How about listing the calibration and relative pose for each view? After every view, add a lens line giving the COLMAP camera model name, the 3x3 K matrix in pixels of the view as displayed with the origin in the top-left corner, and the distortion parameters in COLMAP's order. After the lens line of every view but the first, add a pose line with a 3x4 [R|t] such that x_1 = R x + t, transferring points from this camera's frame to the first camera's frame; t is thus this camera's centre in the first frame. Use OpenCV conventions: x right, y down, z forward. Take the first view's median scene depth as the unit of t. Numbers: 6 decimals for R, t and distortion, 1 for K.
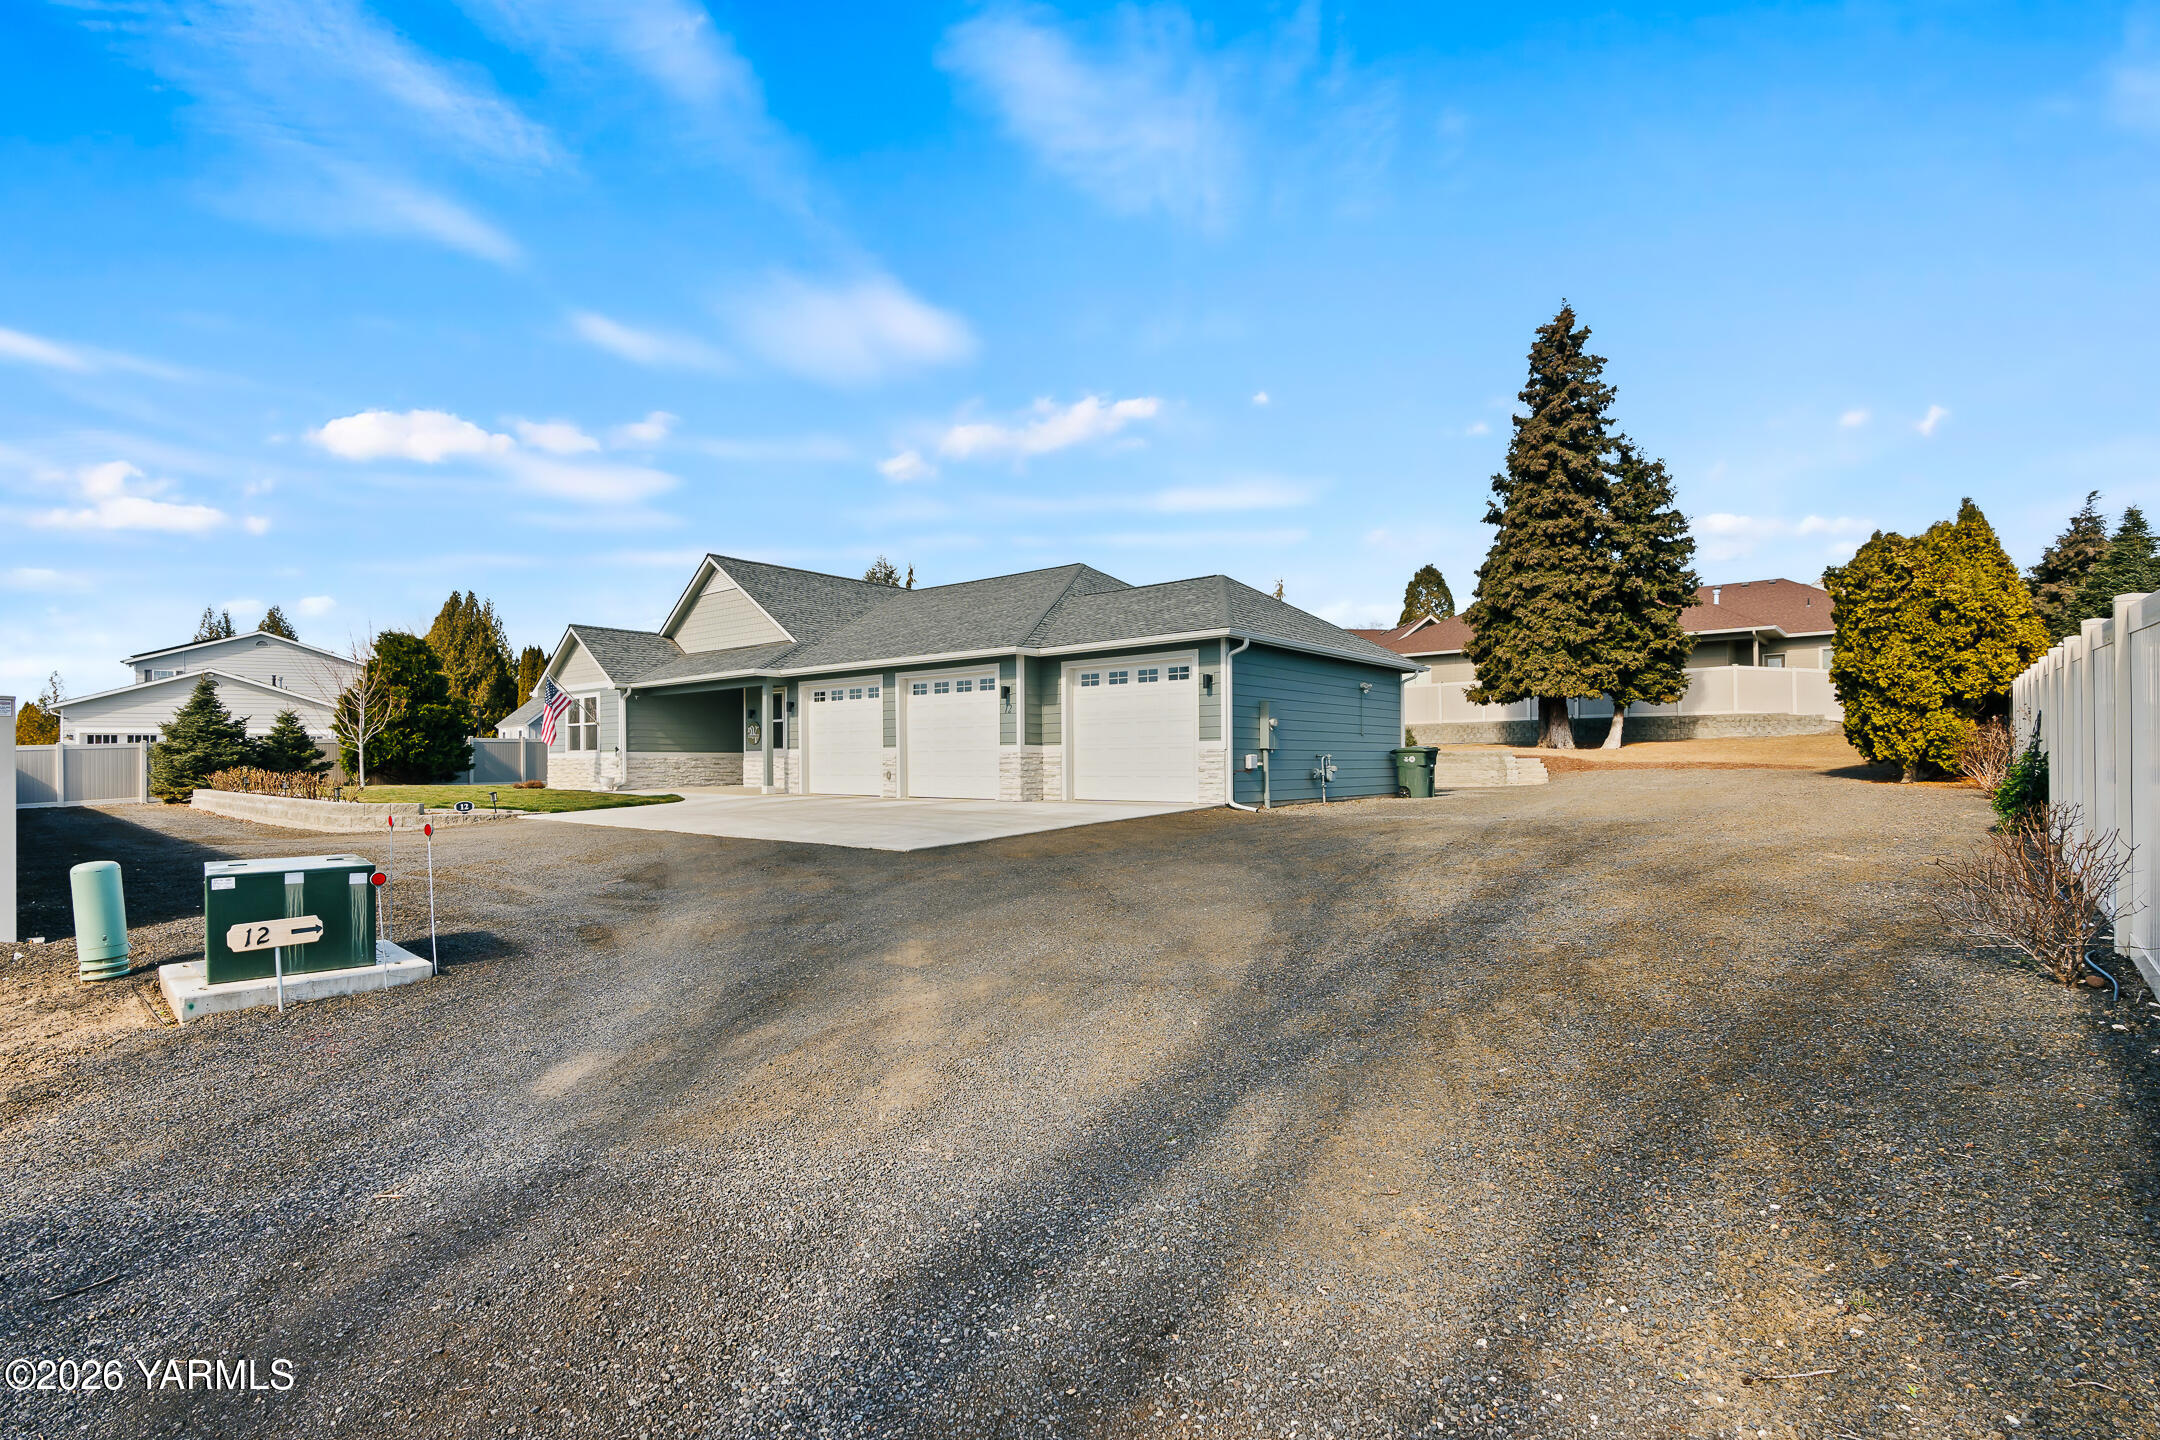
lens RADIAL K [[1002.9, 0, 1066.9], [0, 1002.9, 749.9], [0, 0, 1]] dist [0.001765, -0.000180]
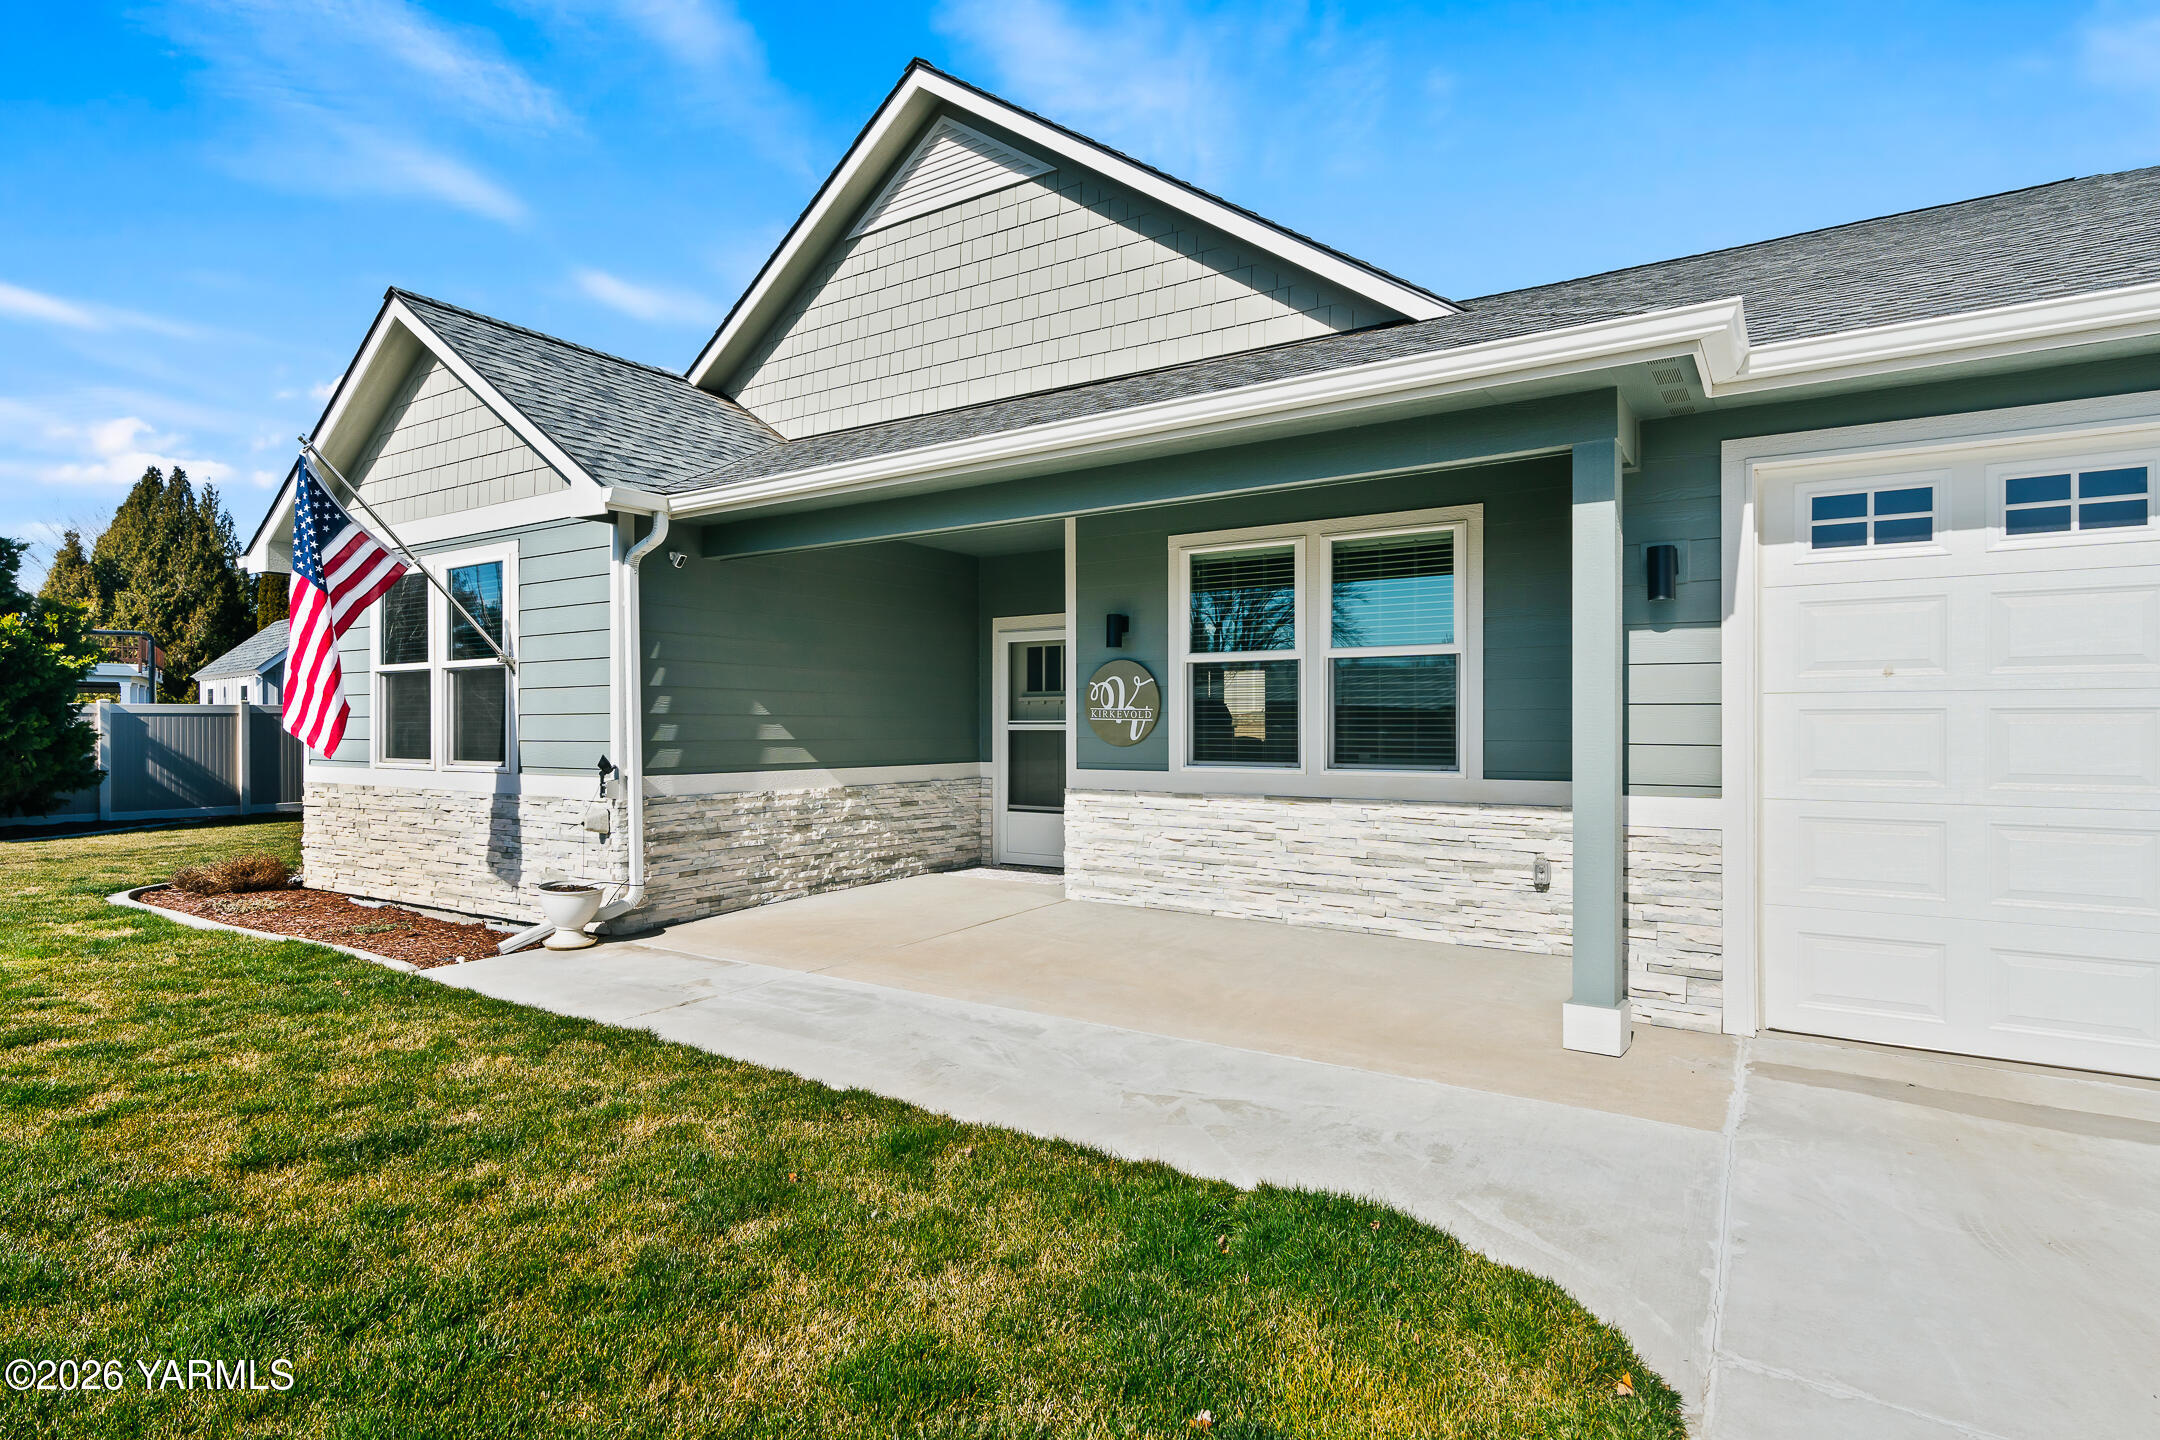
lens RADIAL K [[1132.8, 0, 1076.9], [0, 1132.8, 730.8], [0, 0, 1]] dist [-0.003333, 0.000601]
pose [[0.992917, 0.006104, 0.118653, -0.269097], [-0.007559, 0.999902, 0.011821, -0.009799], [-0.118569, -0.012634, 0.992865, 0.522563]]
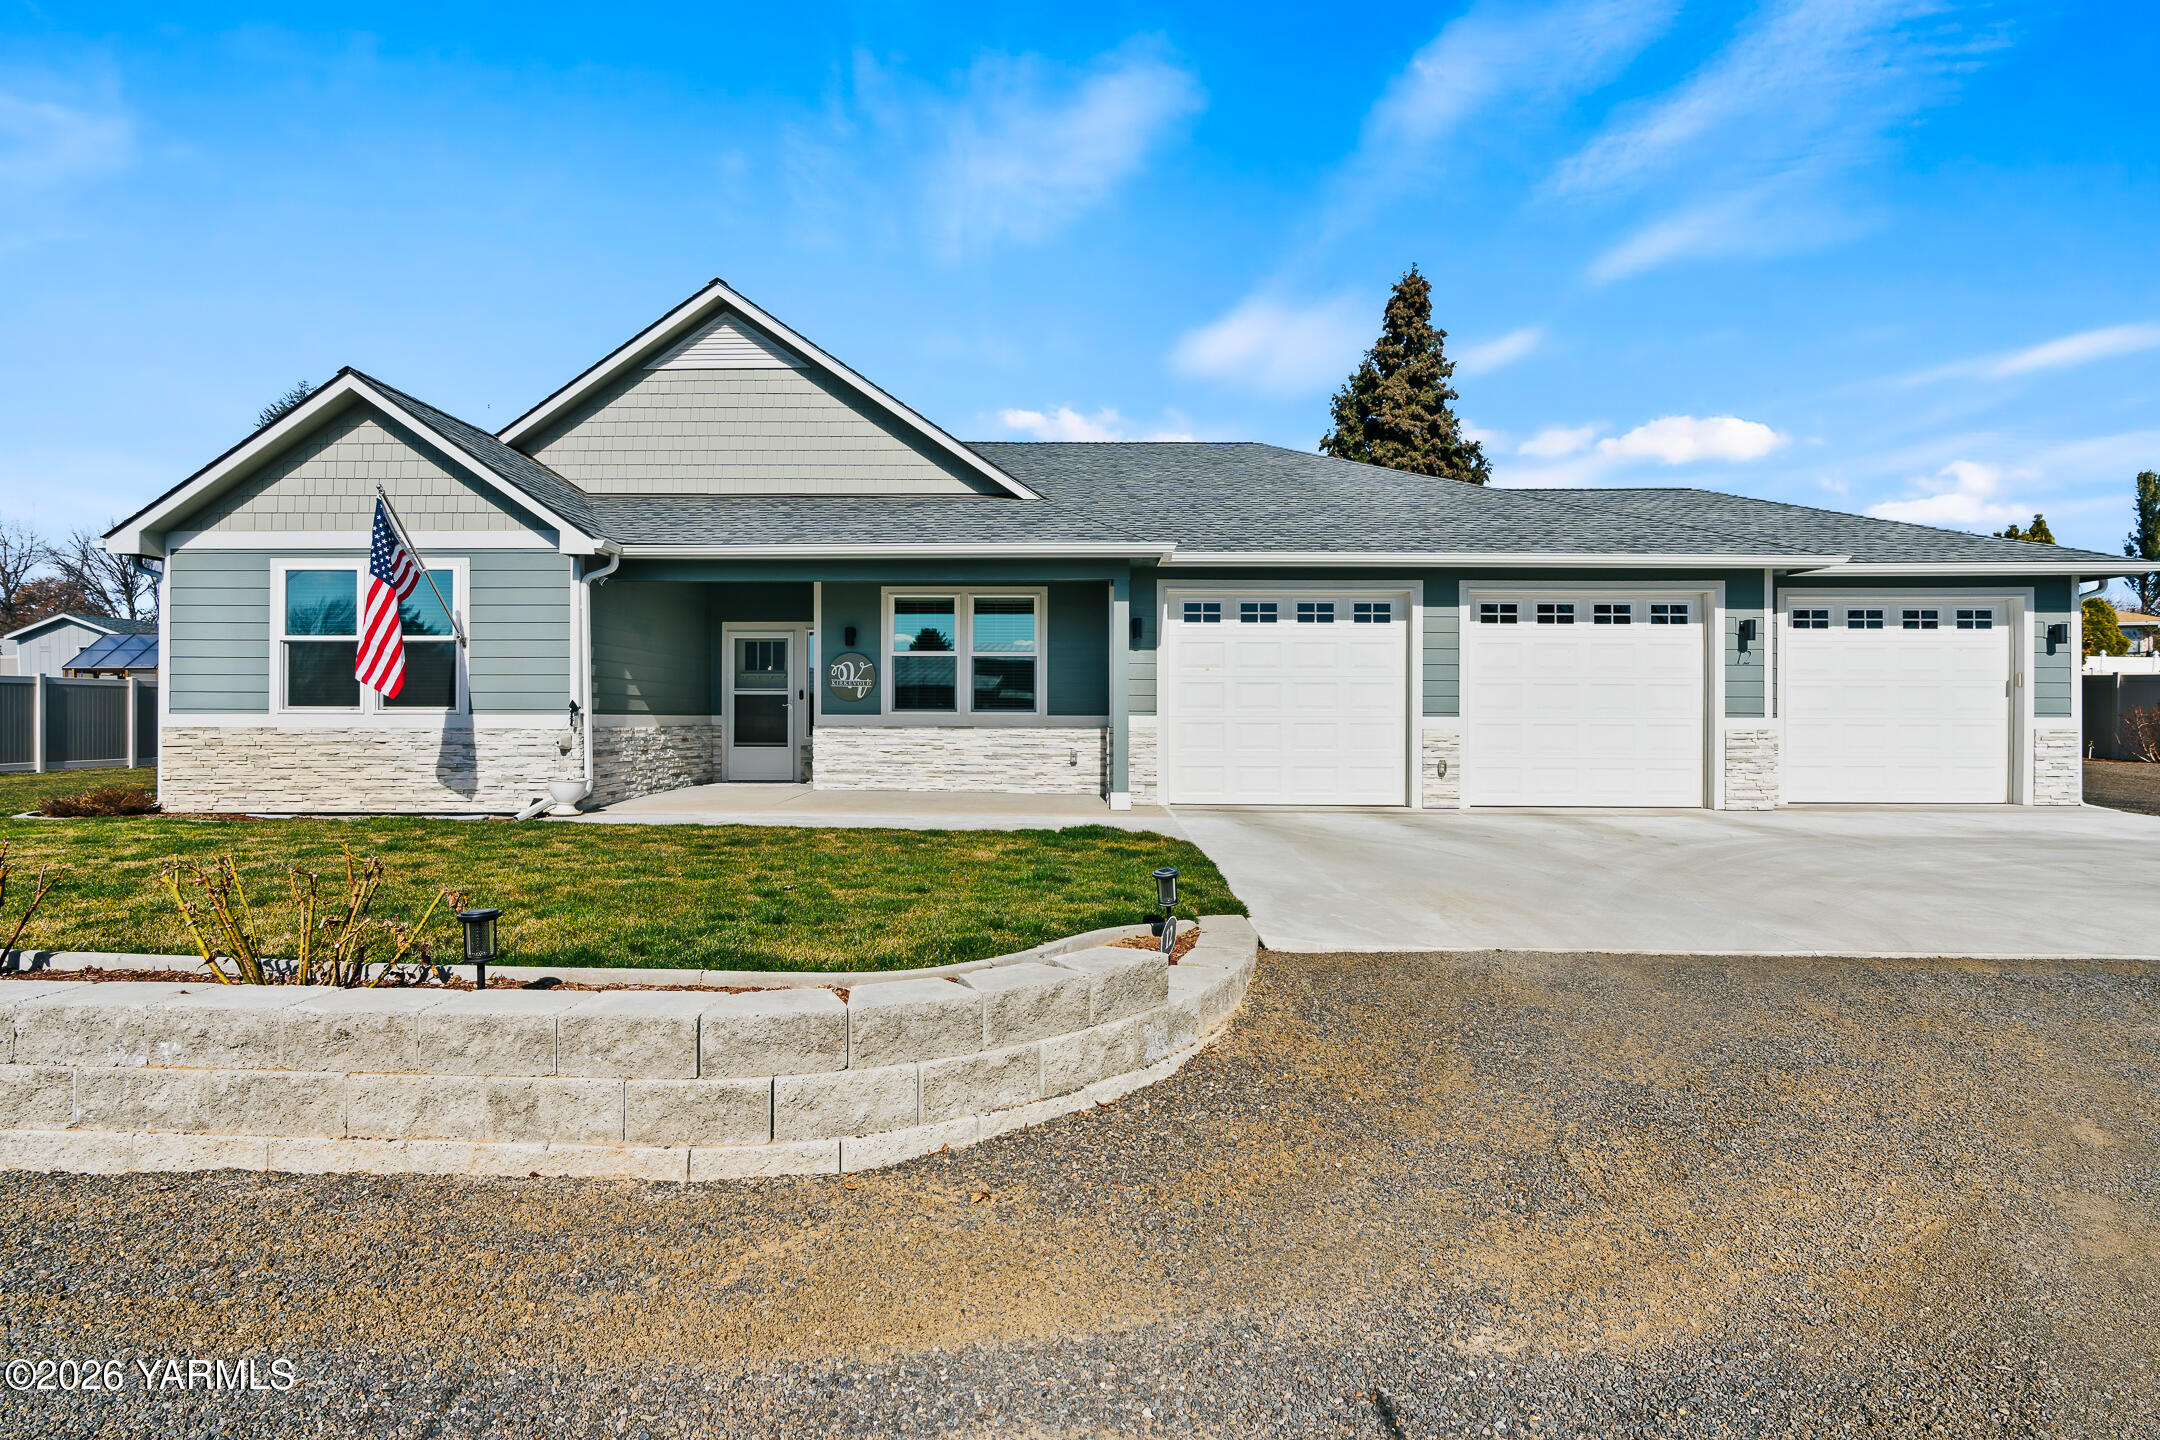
lens RADIAL K [[1026.6, 0, 1080.0], [0, 1026.6, 720.0], [0, 0, 1]] dist [-0.002381, -0.000093]
pose [[0.773988, 0.008378, 0.633144, -0.402185], [-0.014370, 0.999887, 0.004336, -0.000130], [-0.633037, -0.012454, 0.774022, 0.410964]]
